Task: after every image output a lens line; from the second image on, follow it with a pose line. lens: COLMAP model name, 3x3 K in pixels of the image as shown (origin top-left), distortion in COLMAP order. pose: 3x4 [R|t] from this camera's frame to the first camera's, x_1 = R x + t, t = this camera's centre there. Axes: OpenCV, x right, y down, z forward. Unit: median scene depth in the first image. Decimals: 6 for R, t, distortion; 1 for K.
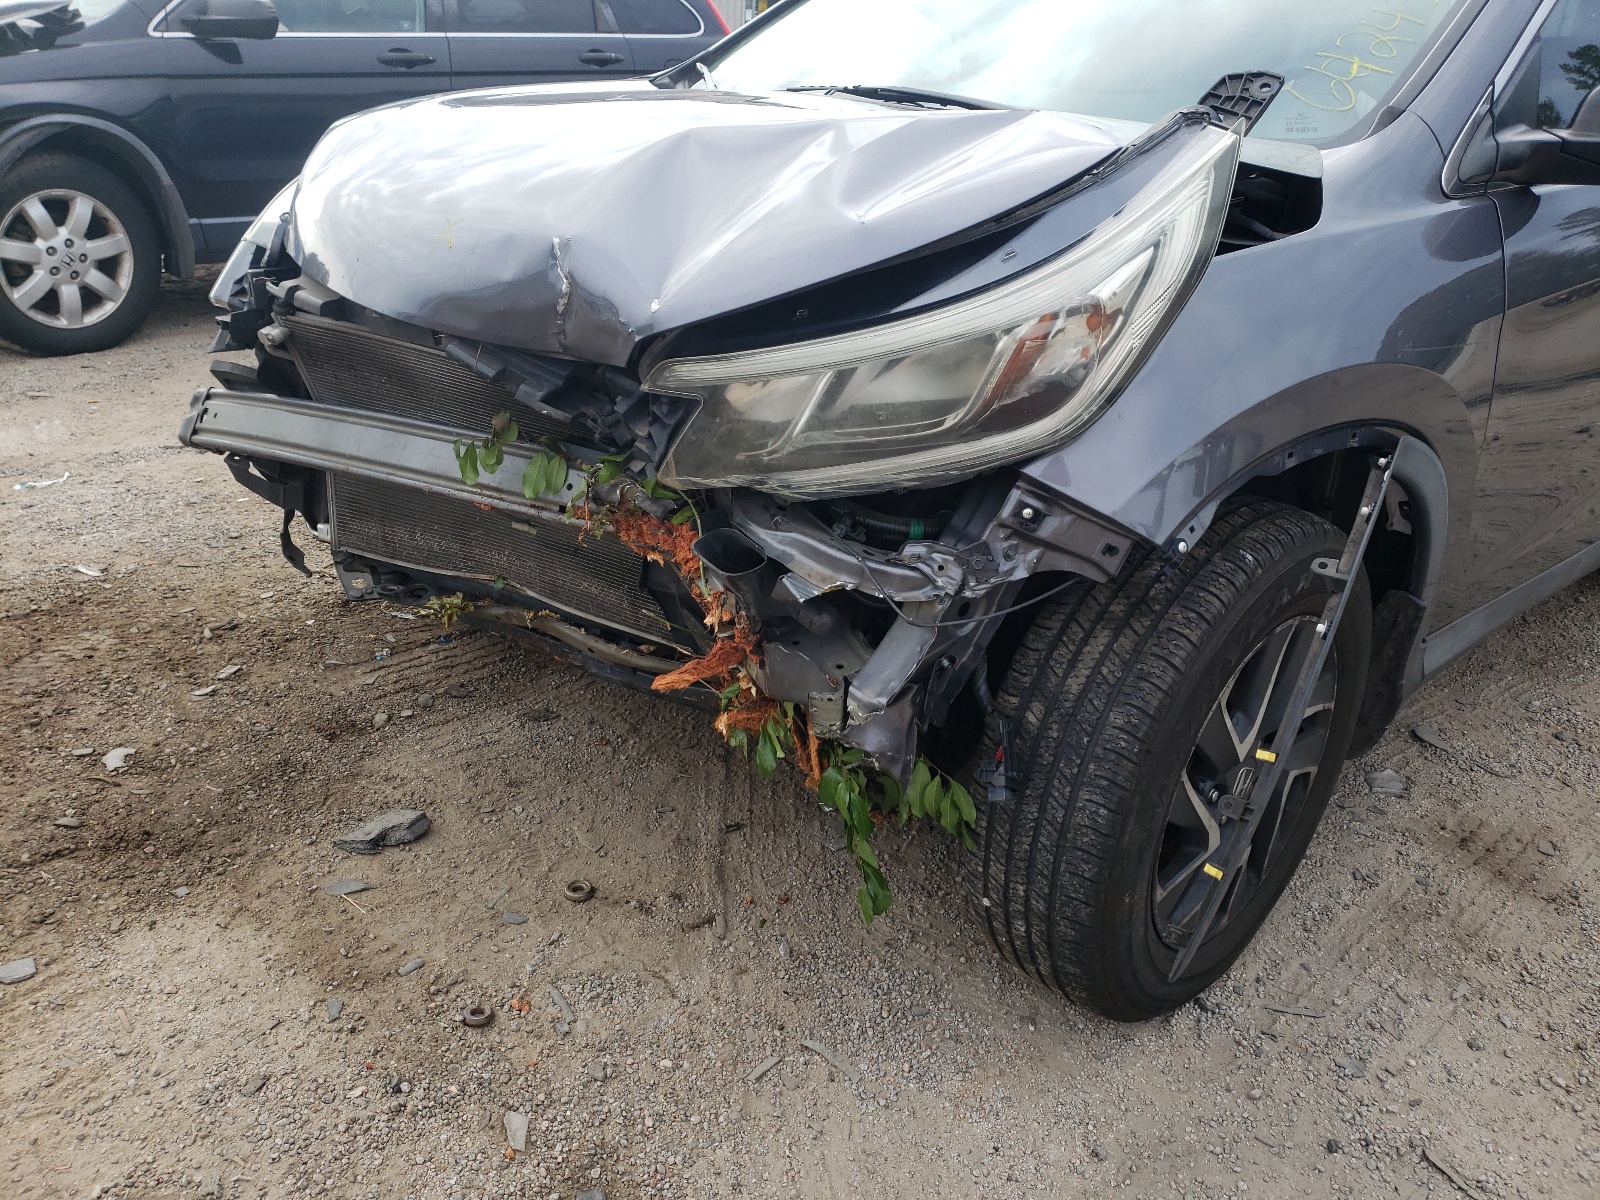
lens RADIAL K [[1198.5, 0, 801.2], [0, 1198.5, 559.7], [0, 0, 1]] dist [0.024409, 0.000302]
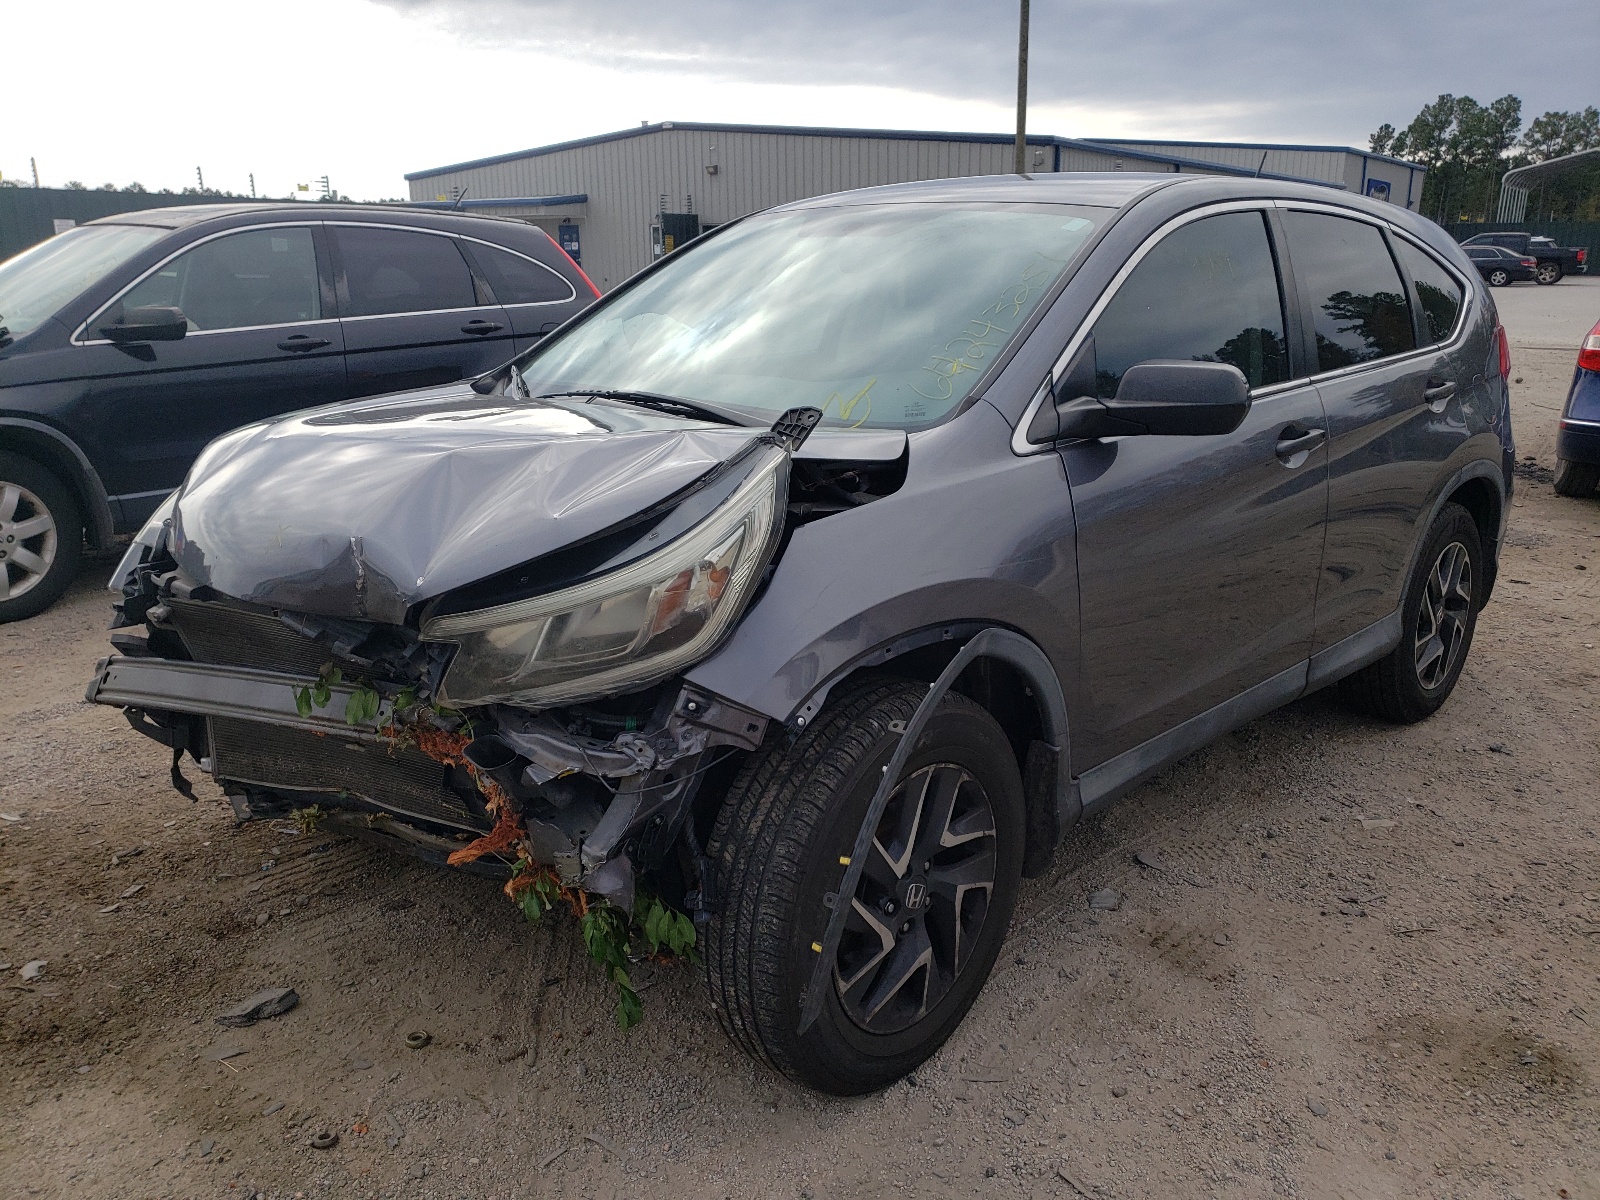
lens RADIAL K [[1195.9, 0, 800.0], [0, 1195.9, 600.0], [0, 0, 1]] dist [-0.001364, 0.044908]
pose [[0.996041, -0.075021, 0.047690, 0.188829], [0.080564, 0.988555, -0.127550, 0.019107], [-0.037575, 0.130887, 0.990685, -0.304938]]
